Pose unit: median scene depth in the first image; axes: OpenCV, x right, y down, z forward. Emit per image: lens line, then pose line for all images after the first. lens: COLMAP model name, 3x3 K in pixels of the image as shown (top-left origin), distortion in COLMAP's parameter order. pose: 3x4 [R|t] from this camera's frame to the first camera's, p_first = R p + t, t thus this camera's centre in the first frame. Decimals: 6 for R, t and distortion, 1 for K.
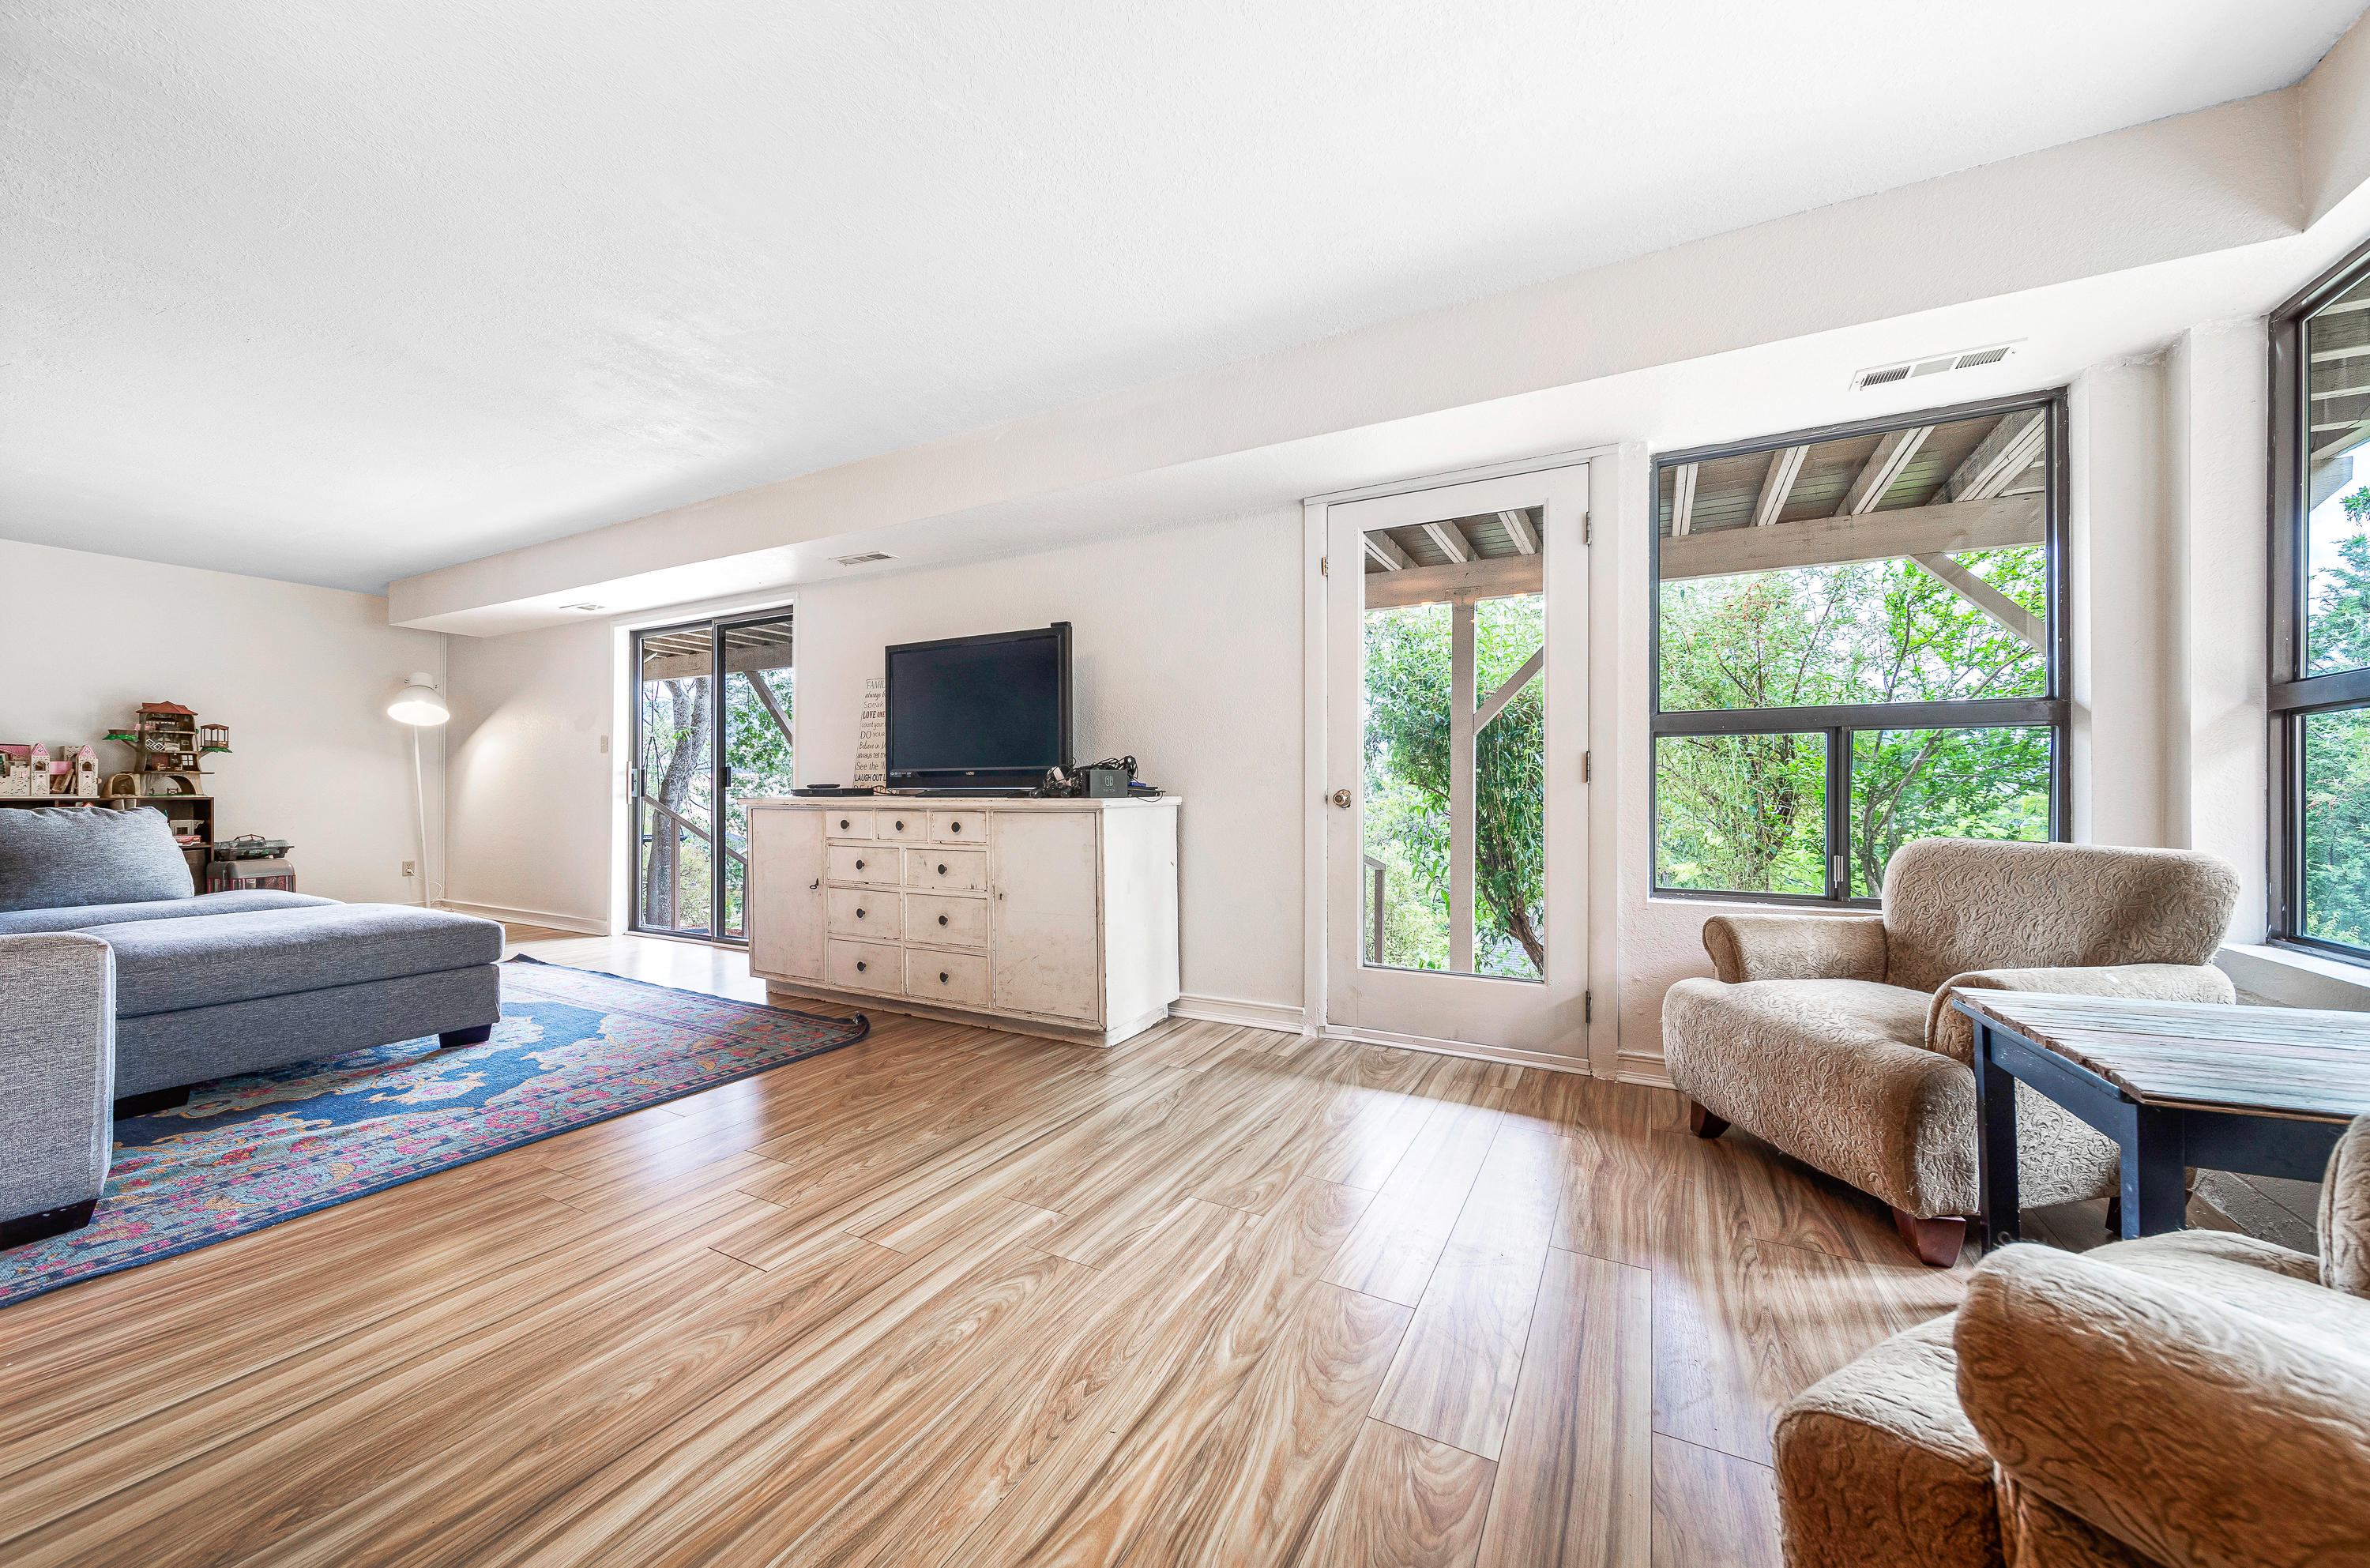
lens RADIAL K [[875.0, 0, 1185.0], [0, 875.0, 784.0], [0, 0, 1]] dist [0.001049, -0.000010]
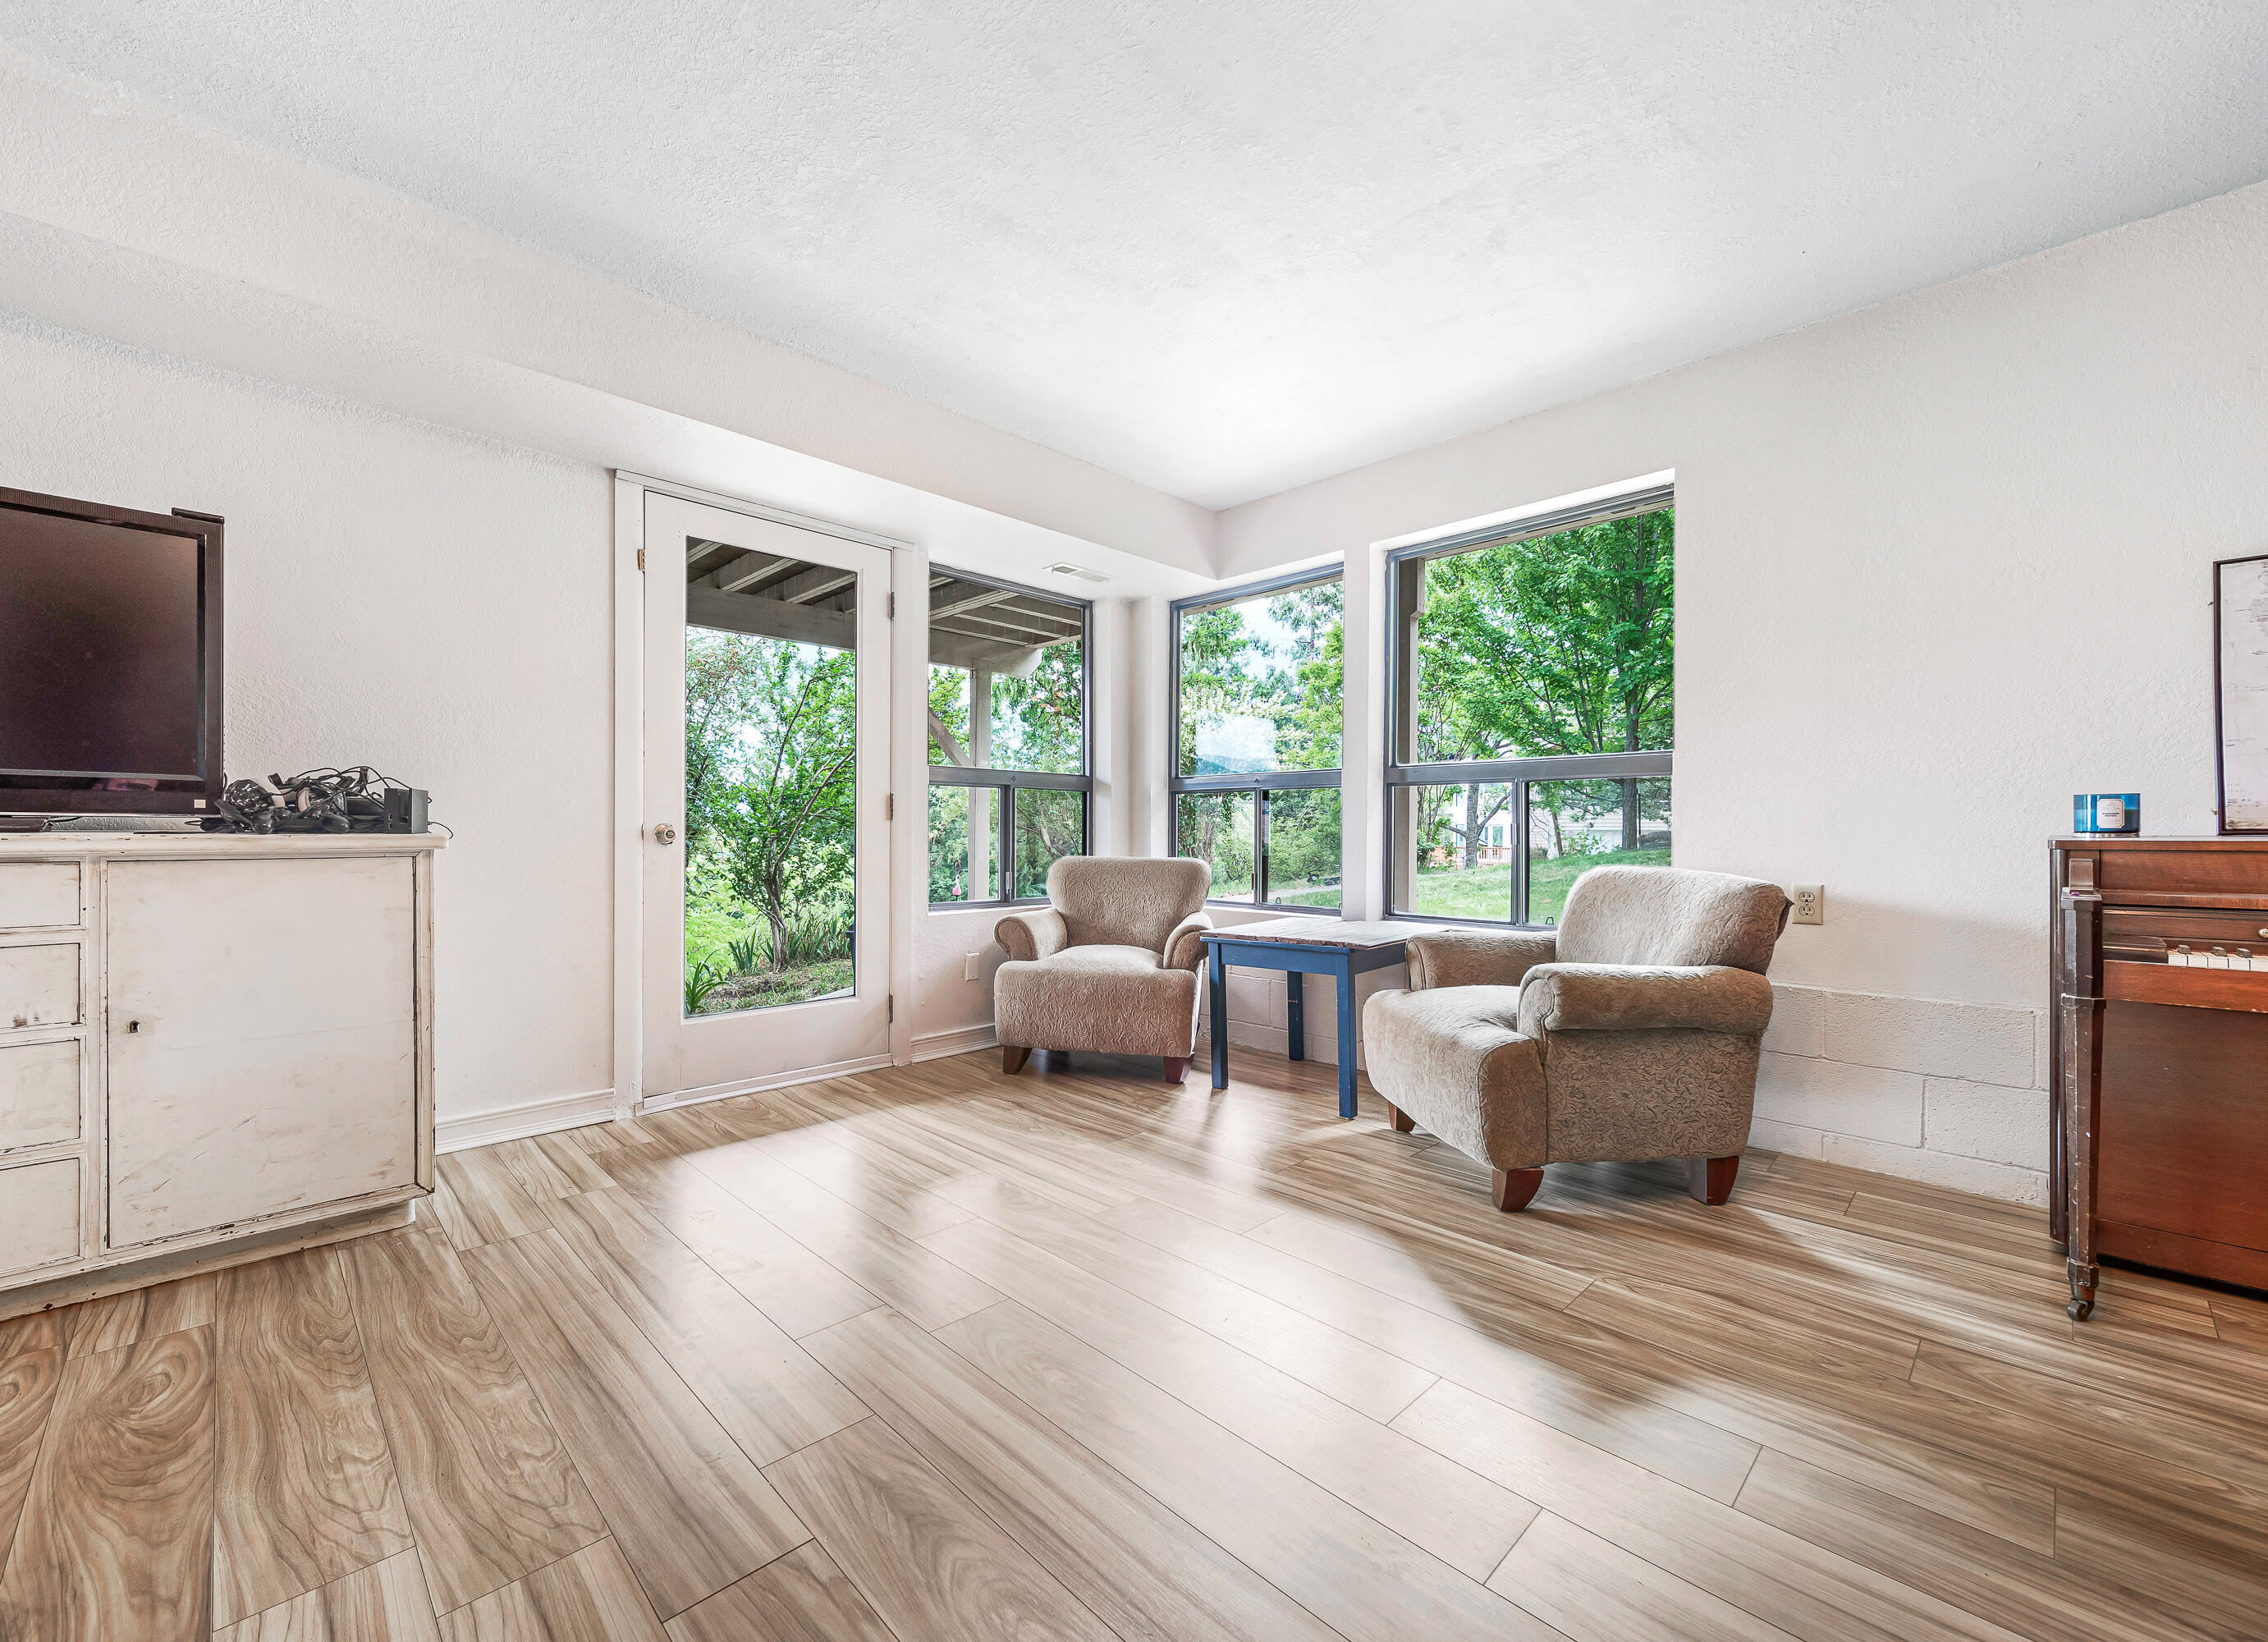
lens RADIAL K [[907.5, 0, 1134.0], [0, 907.5, 821.0], [0, 0, 1]] dist [-0.001257, -0.000247]
pose [[0.287240, 0.012188, 0.957781, -0.604306], [-0.014090, 0.999865, -0.008498, 0.005394], [-0.957755, -0.011055, 0.287373, 0.320766]]
